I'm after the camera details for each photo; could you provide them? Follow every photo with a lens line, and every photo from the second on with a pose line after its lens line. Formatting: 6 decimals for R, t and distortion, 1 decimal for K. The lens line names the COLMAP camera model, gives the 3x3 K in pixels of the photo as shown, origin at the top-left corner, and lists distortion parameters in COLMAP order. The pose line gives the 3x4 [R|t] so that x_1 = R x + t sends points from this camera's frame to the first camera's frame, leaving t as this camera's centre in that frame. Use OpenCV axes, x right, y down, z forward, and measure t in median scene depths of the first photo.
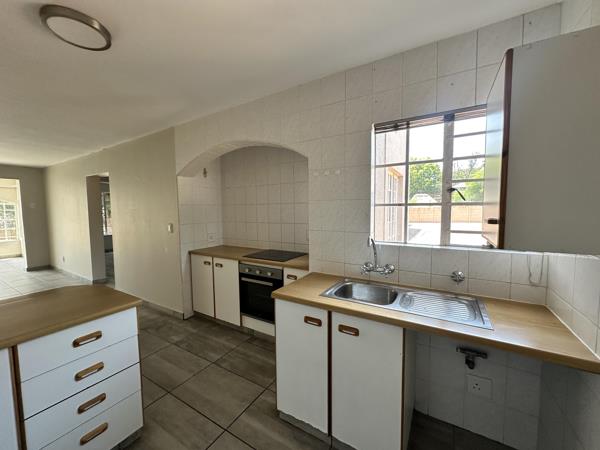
lens RADIAL K [[240.2, 0, 299.3], [0, 240.2, 225.1], [0, 0, 1]] dist [-0.000536, 0.000508]
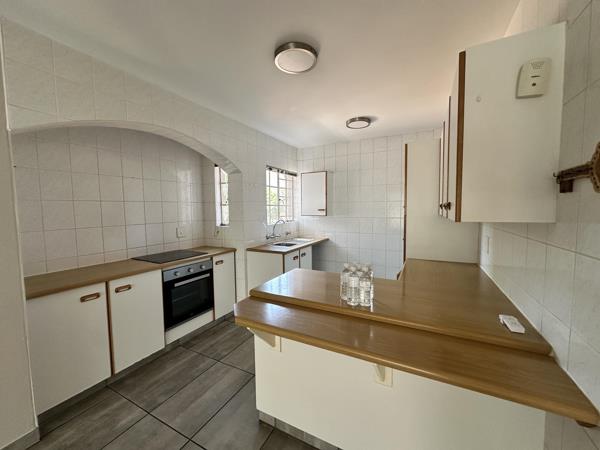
lens RADIAL K [[240.2, 0, 299.3], [0, 240.2, 225.1], [0, 0, 1]] dist [-0.000536, 0.000508]
pose [[-0.065993, -0.061181, 0.995943, -1.049112], [0.076848, 0.994842, 0.066206, -0.019578], [-0.994856, 0.080905, -0.060951, 0.536004]]
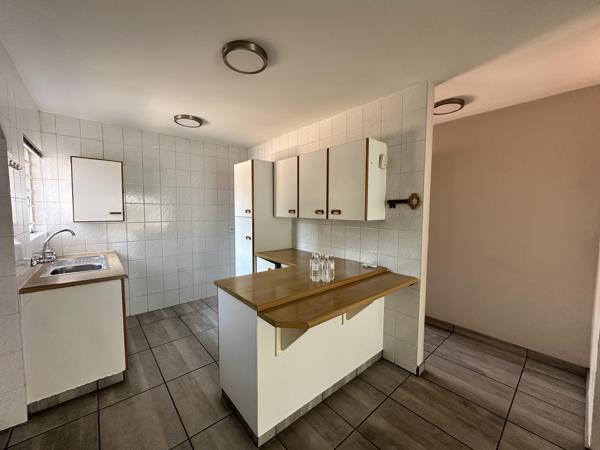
lens RADIAL K [[240.2, 0, 299.3], [0, 240.2, 225.1], [0, 0, 1]] dist [-0.000536, 0.000508]
pose [[-0.950050, -0.017952, 0.311582, -0.739929], [0.022269, 0.991900, 0.125051, -0.062566], [-0.311303, 0.125743, -0.941955, 1.017307]]
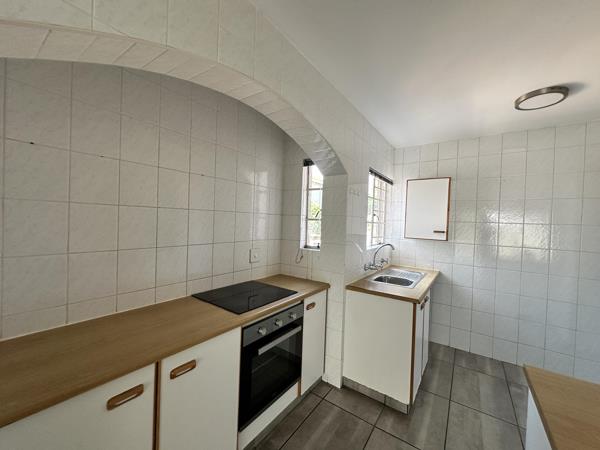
lens RADIAL K [[240.2, 0, 299.3], [0, 240.2, 225.1], [0, 0, 1]] dist [-0.000536, 0.000508]
pose [[0.073052, -0.005855, 0.997311, -0.697712], [0.030548, 0.999527, 0.003630, -0.051861], [-0.996860, 0.030201, 0.073196, 0.798300]]
